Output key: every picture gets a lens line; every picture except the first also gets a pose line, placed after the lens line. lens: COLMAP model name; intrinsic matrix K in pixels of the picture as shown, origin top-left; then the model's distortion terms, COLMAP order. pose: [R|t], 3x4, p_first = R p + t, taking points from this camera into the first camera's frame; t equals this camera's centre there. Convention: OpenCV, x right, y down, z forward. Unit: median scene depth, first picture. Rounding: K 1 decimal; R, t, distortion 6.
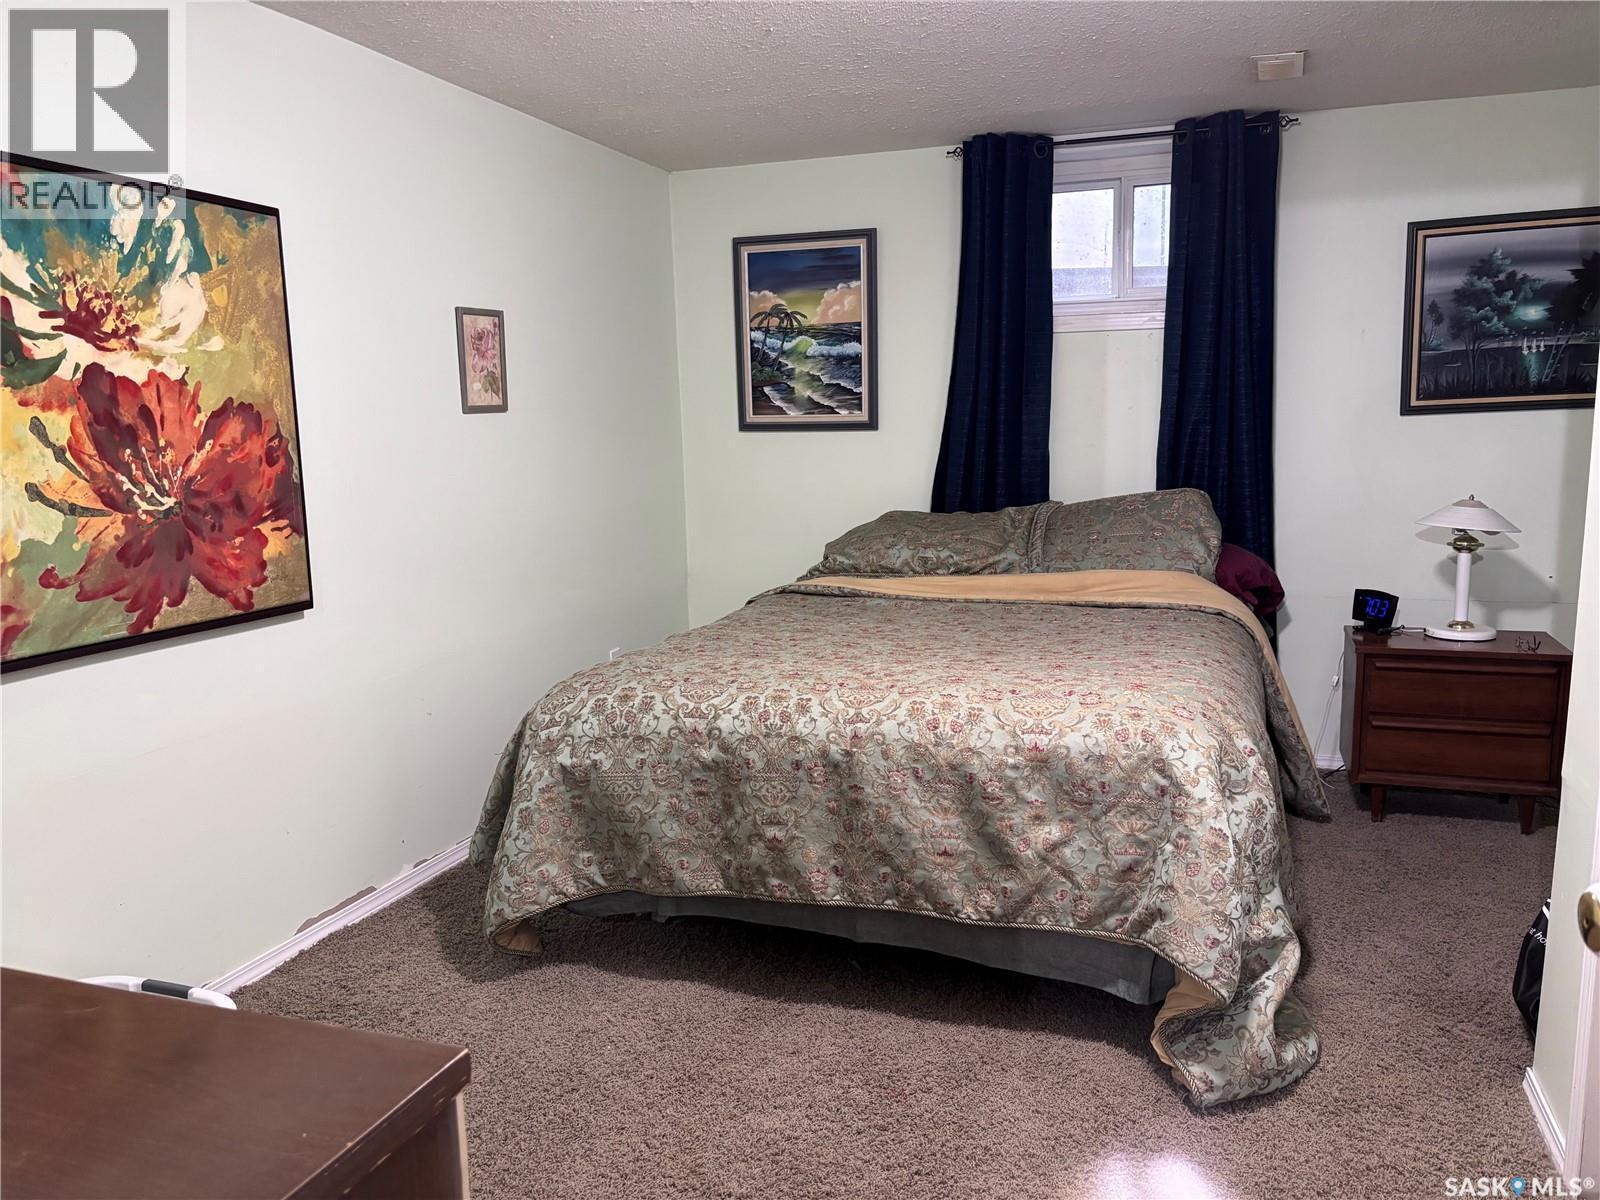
lens RADIAL K [[1215.9, 0, 800.0], [0, 1215.9, 600.0], [0, 0, 1]] dist [0.051019, -0.117157]
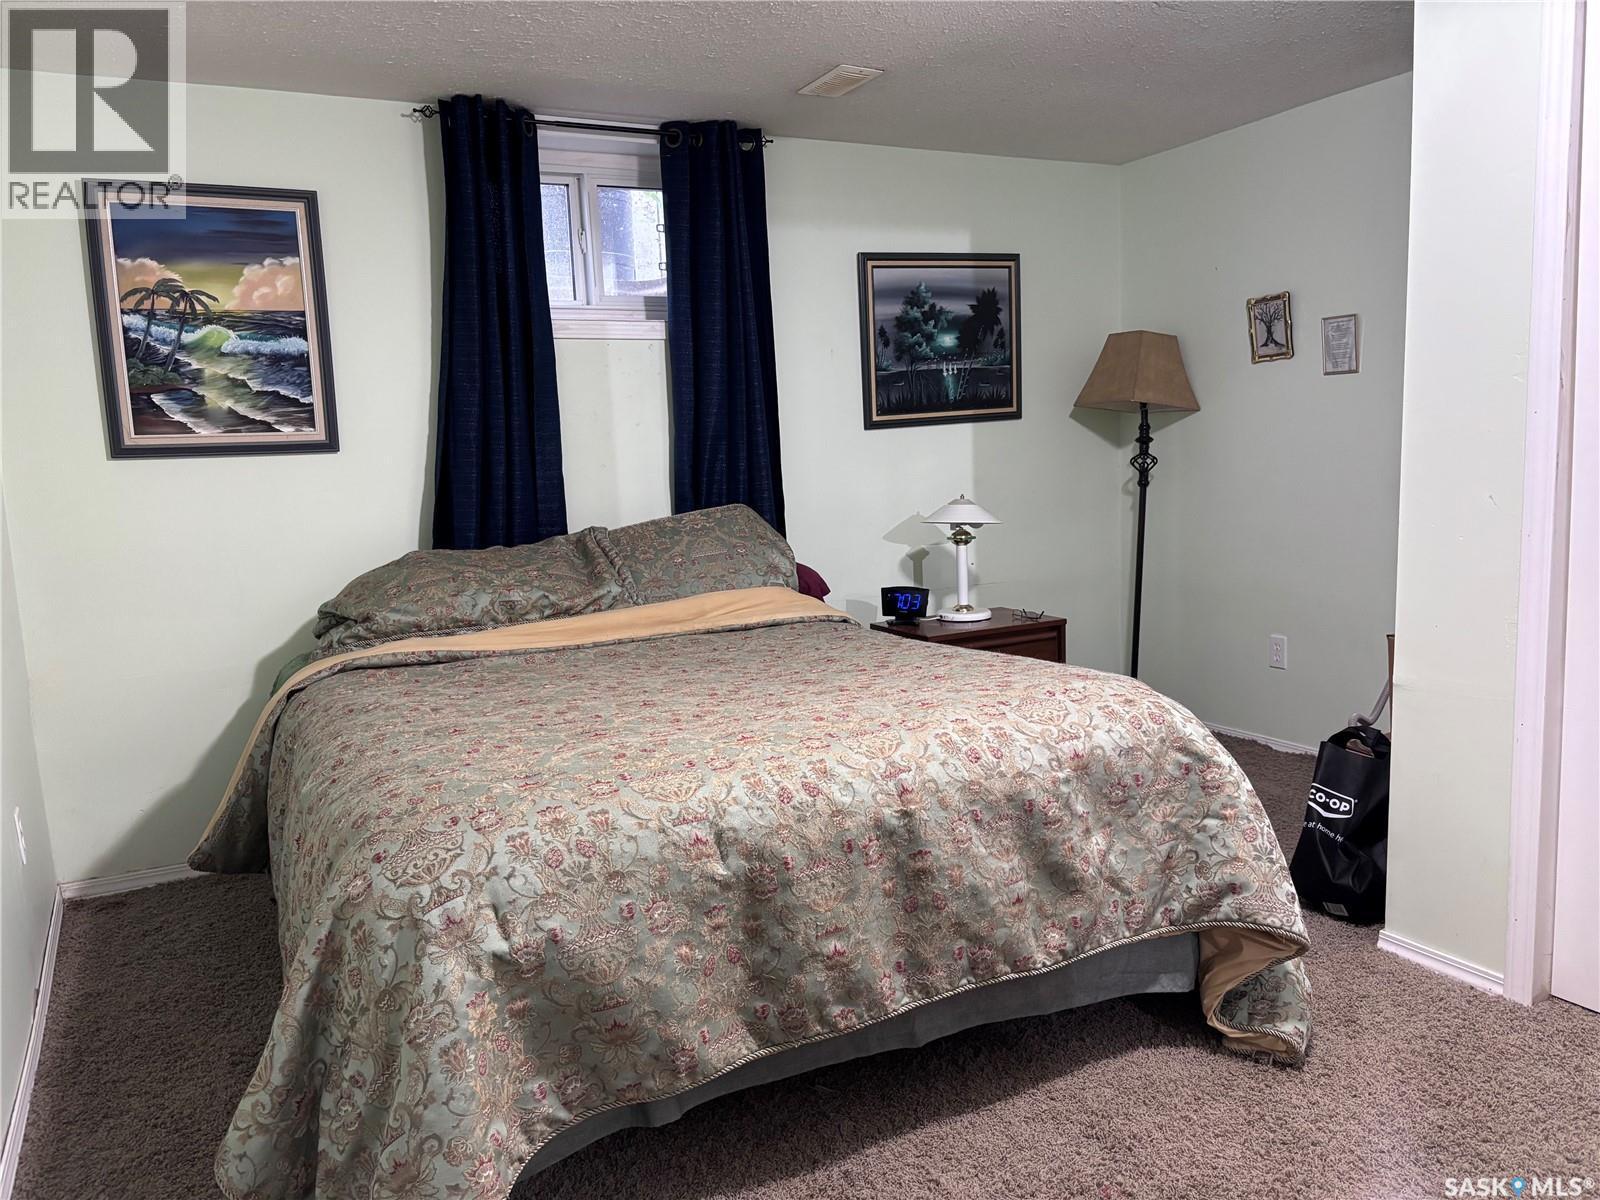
lens RADIAL K [[1215.9, 0, 800.0], [0, 1215.9, 600.0], [0, 0, 1]] dist [0.051019, -0.117157]
pose [[0.669607, -0.099425, 0.736031, -0.378968], [0.135219, 0.990757, 0.010817, -0.019673], [-0.730303, 0.092282, 0.676861, 0.328329]]
